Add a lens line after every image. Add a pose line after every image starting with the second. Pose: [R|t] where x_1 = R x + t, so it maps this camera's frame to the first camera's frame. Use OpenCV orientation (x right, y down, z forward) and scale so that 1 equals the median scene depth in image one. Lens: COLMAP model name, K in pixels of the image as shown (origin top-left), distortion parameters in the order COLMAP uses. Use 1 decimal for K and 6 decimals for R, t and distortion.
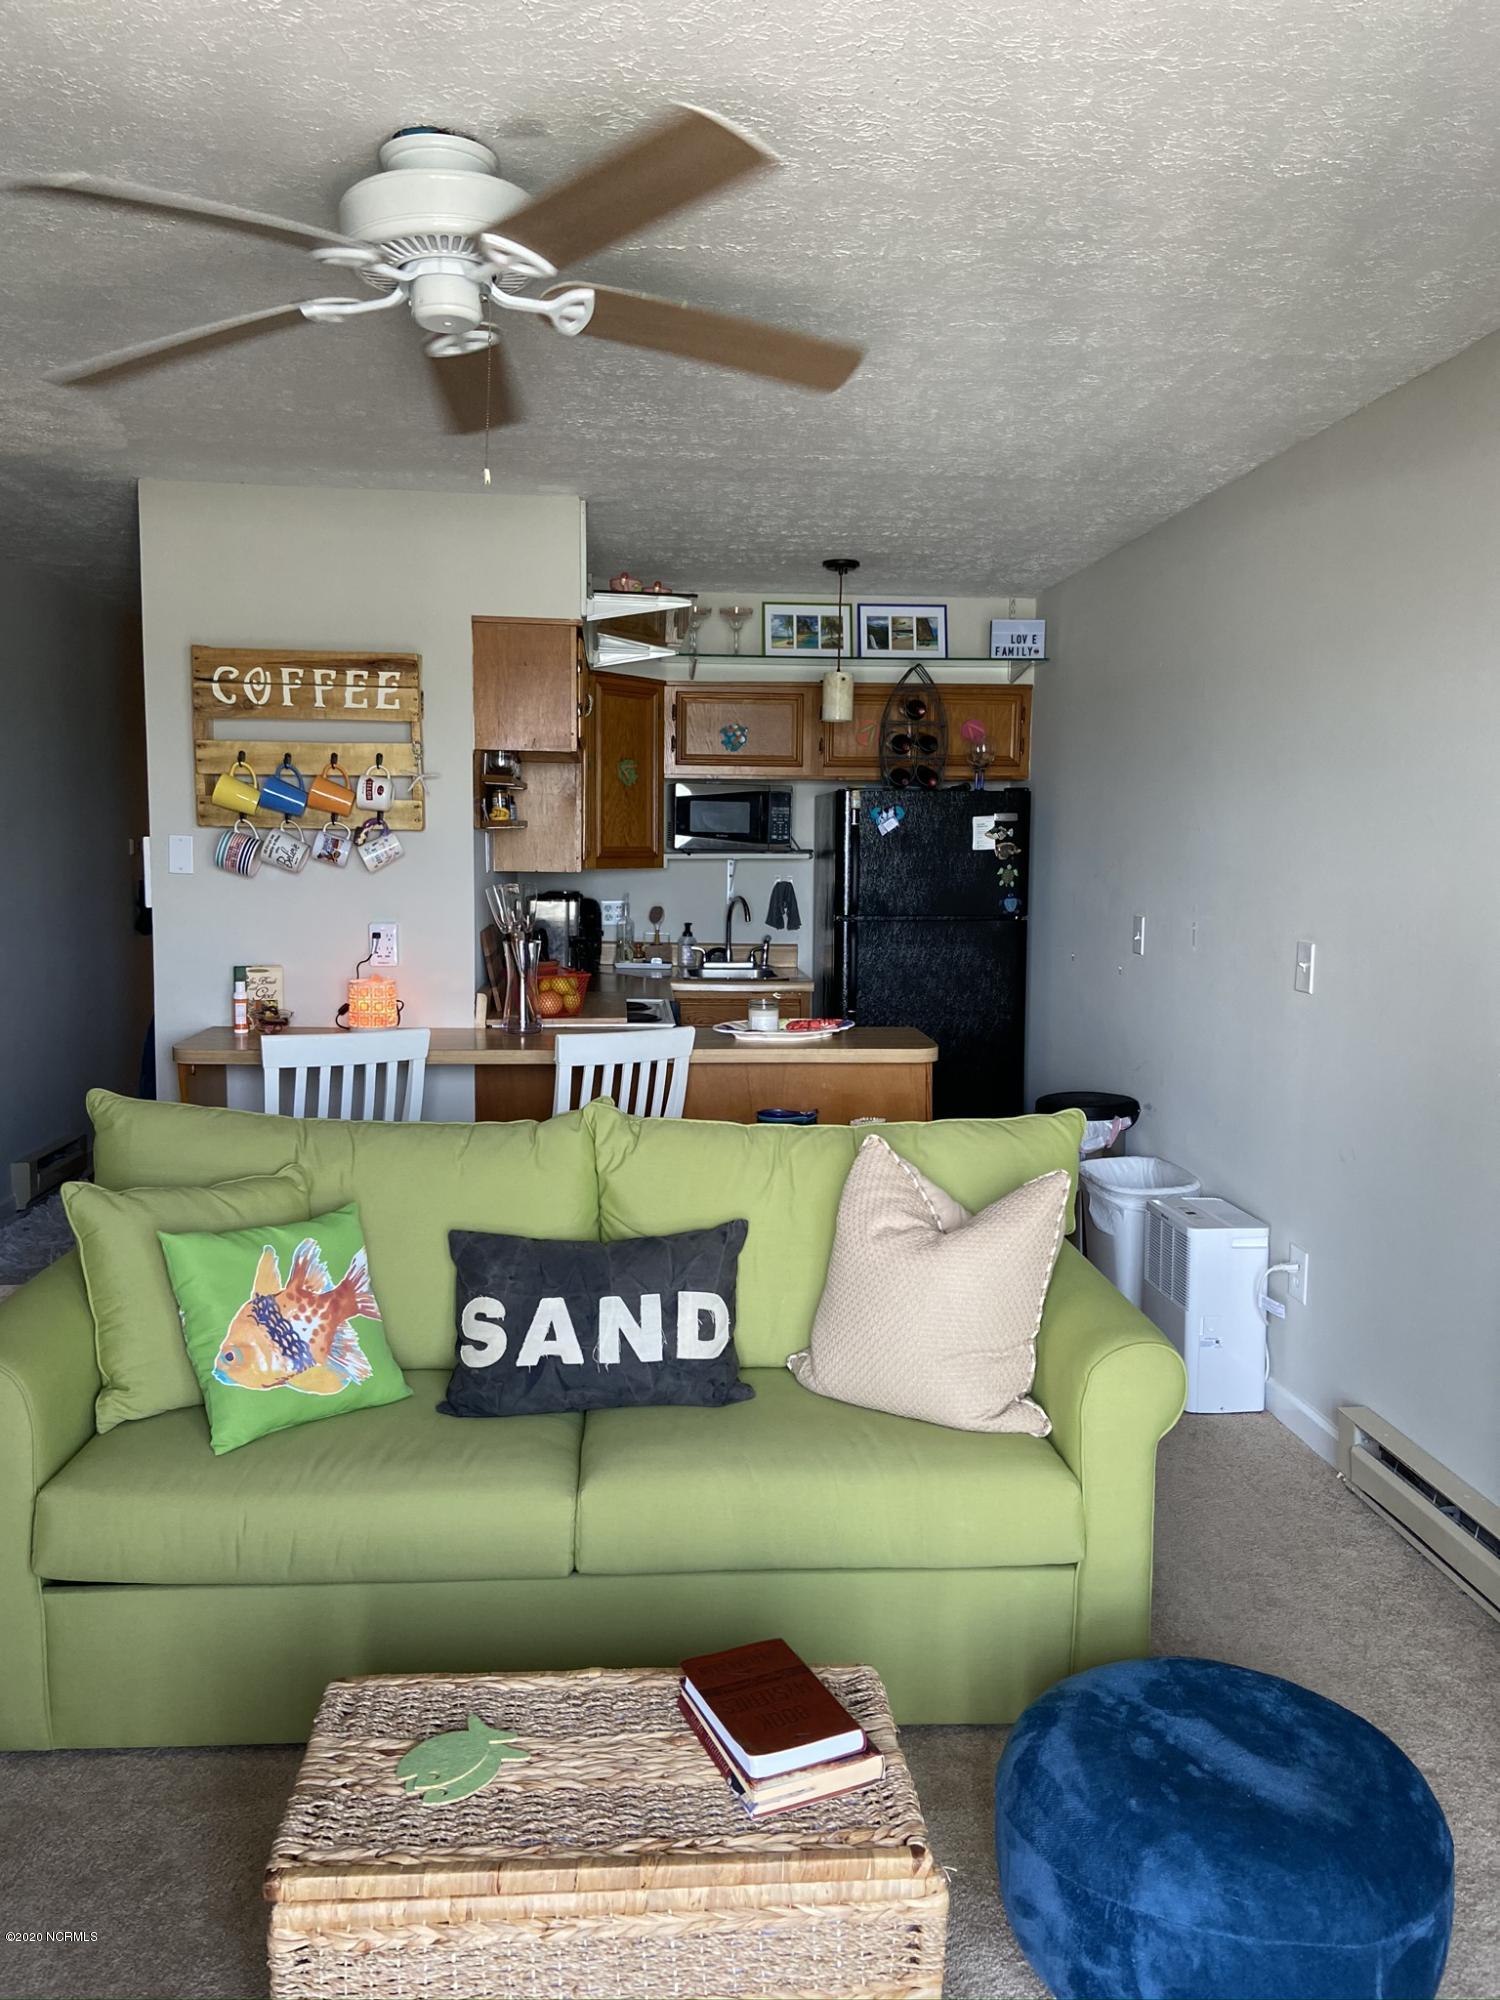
lens RADIAL K [[1493.8, 0, 756.6], [0, 1493.8, 994.2], [0, 0, 1]] dist [0.139694, -0.166888]
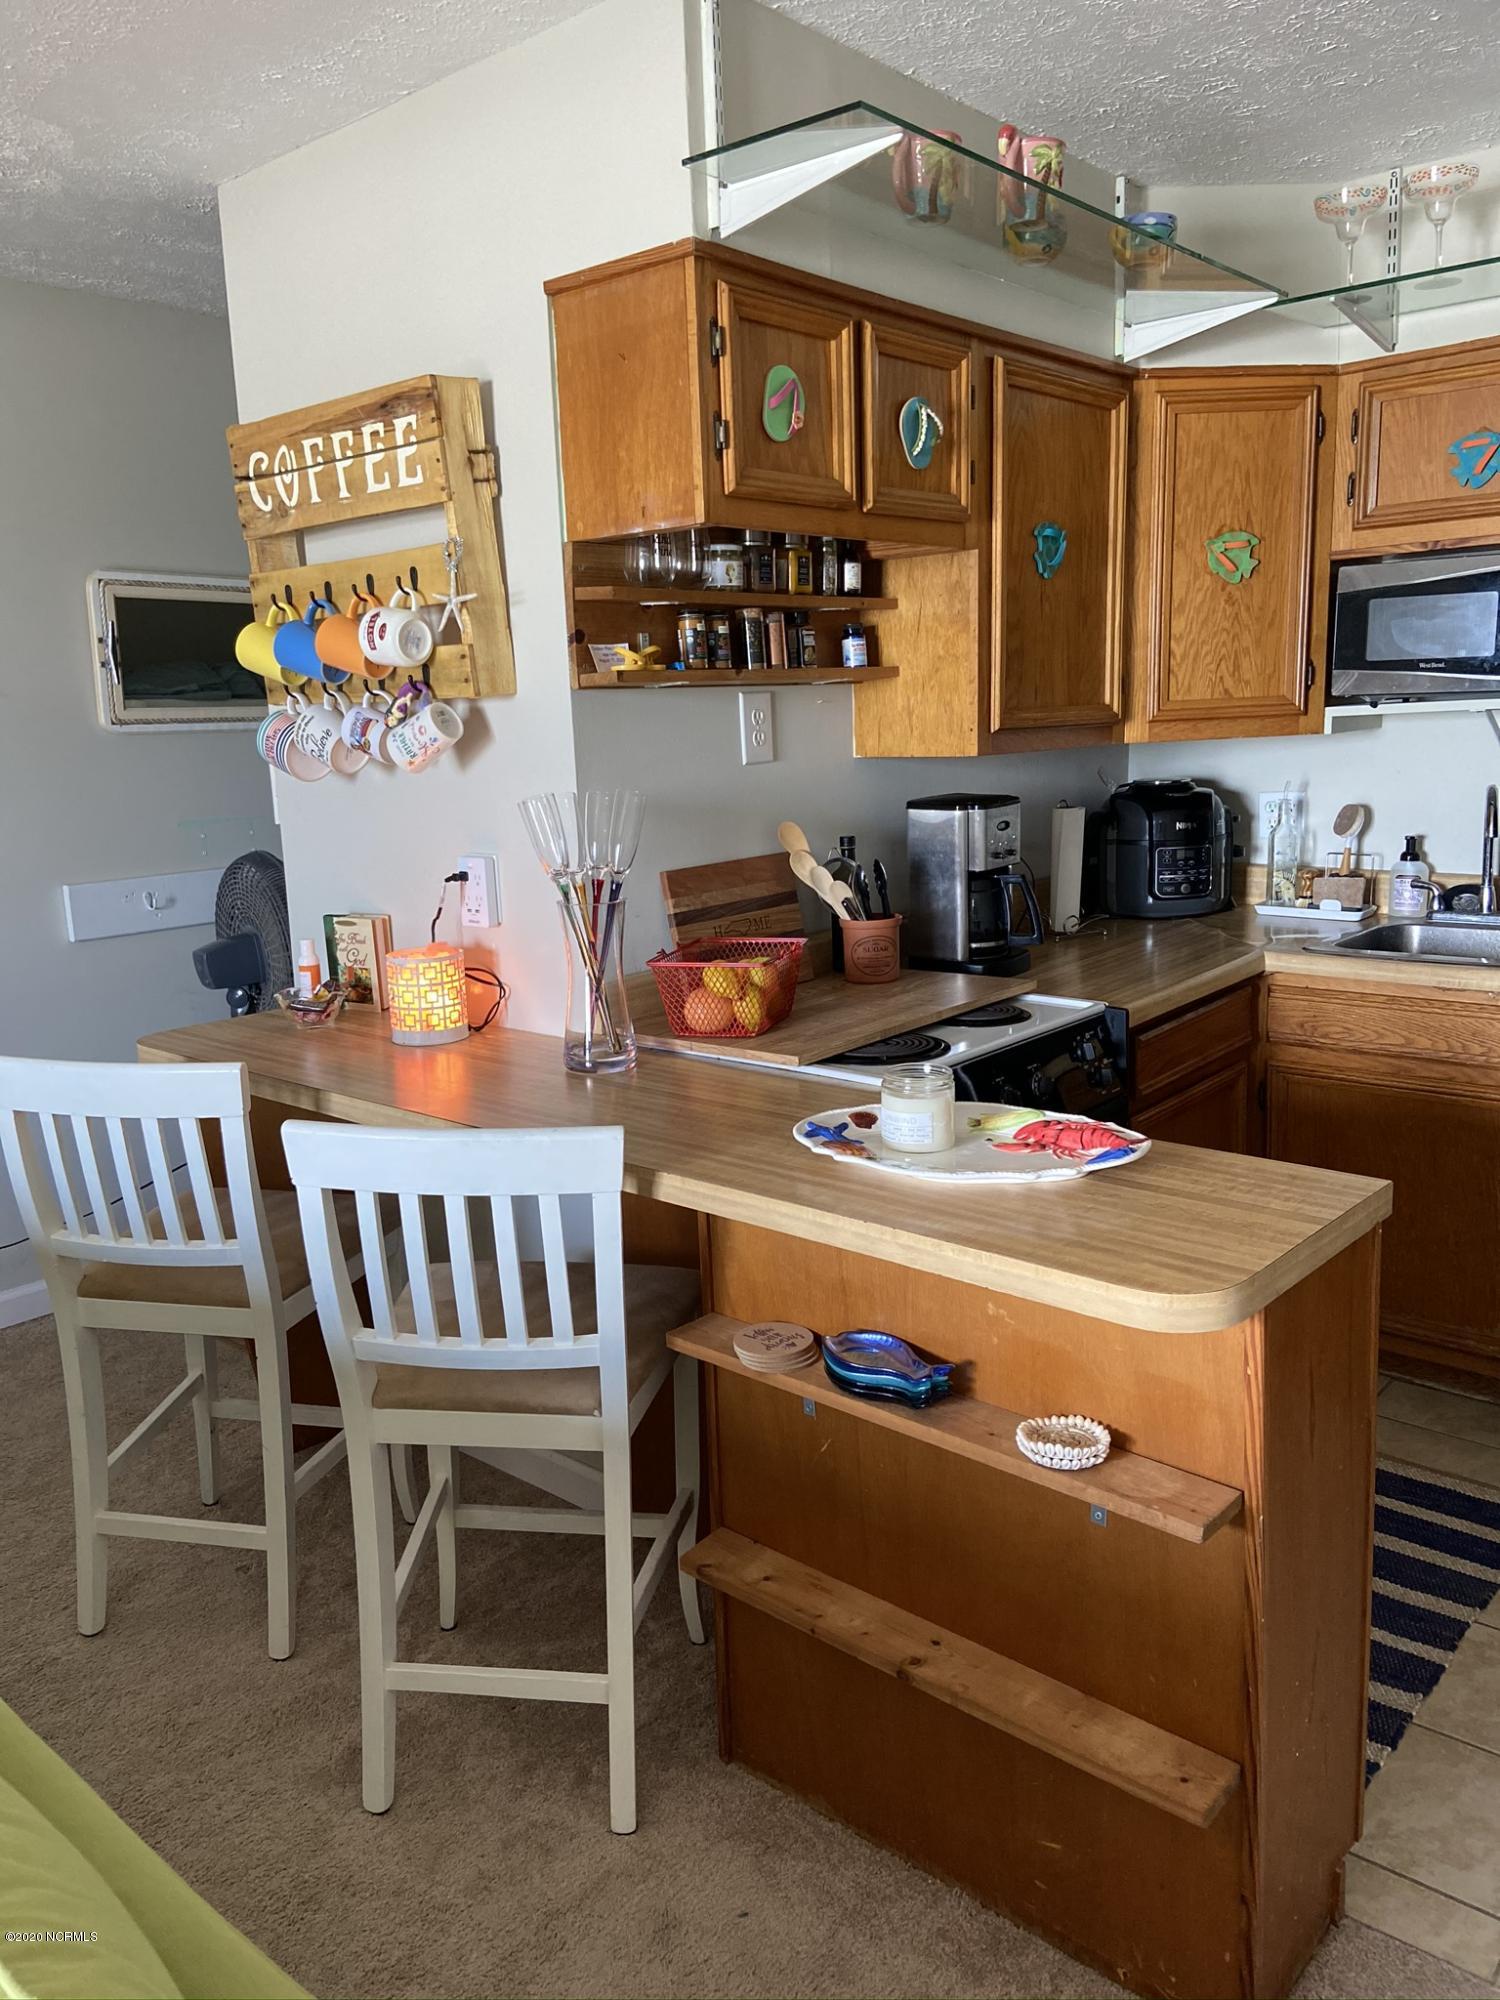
lens RADIAL K [[1493.8, 0, 756.6], [0, 1493.8, 994.2], [0, 0, 1]] dist [0.139694, -0.166888]
pose [[0.702128, 0.097349, -0.705365, 0.196331], [-0.031444, 0.993883, 0.105869, -0.045811], [0.711356, -0.052154, 0.700894, 0.494594]]
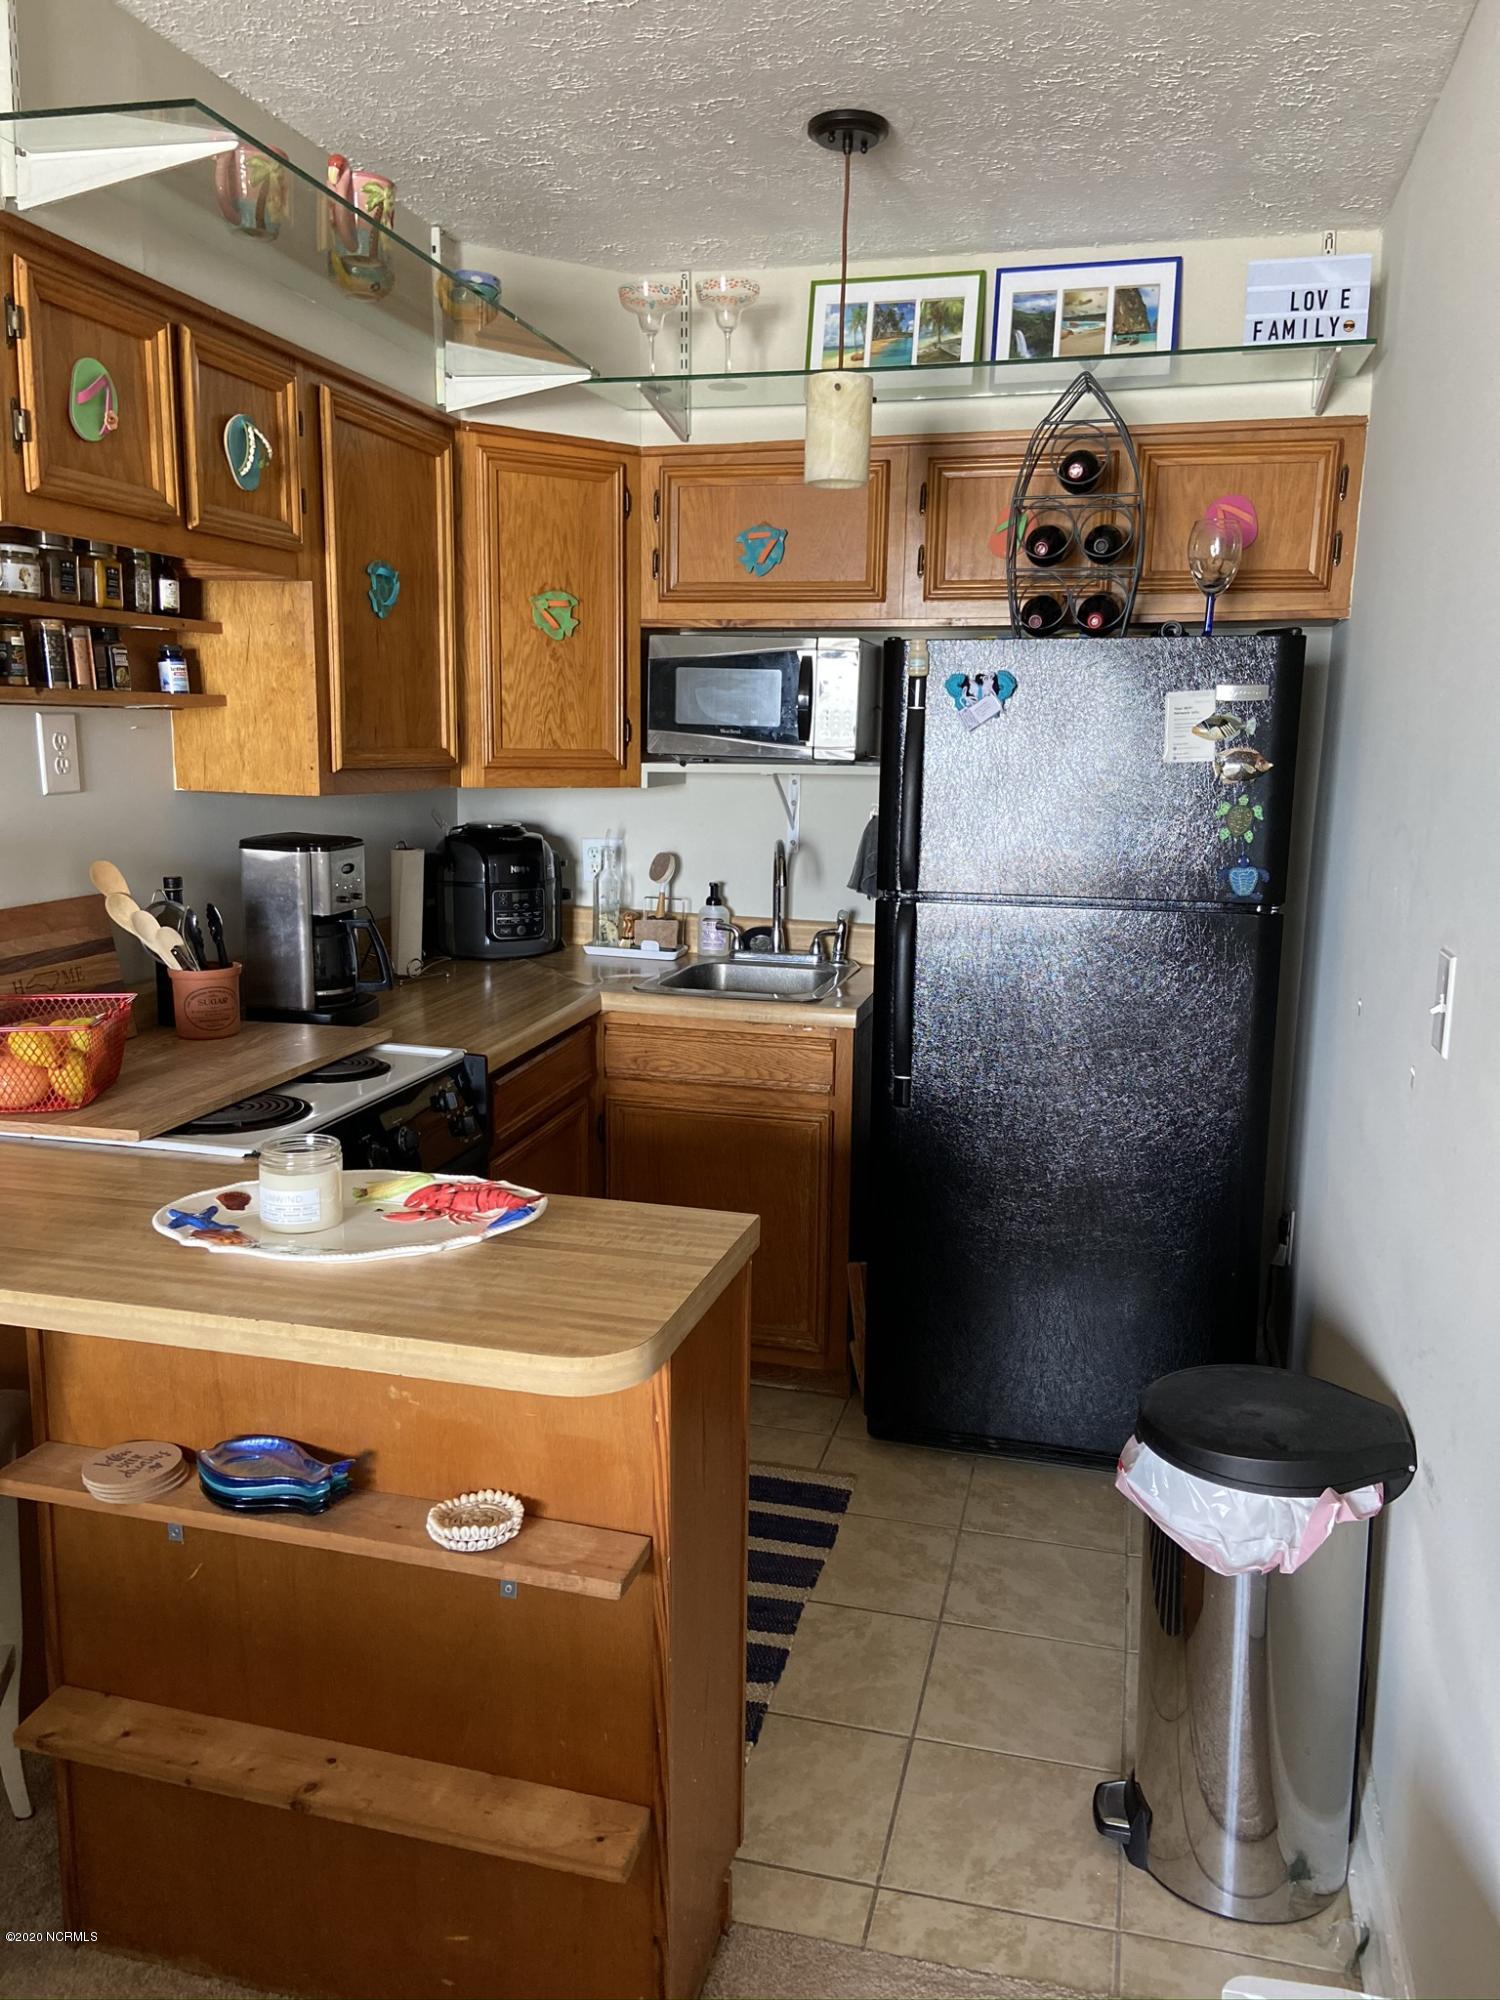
lens RADIAL K [[1493.8, 0, 756.6], [0, 1493.8, 994.2], [0, 0, 1]] dist [0.139694, -0.166888]
pose [[0.943243, 0.062816, -0.326107, 0.180489], [-0.042292, 0.996674, 0.069656, -0.050021], [0.329398, -0.051911, 0.942763, 0.492135]]
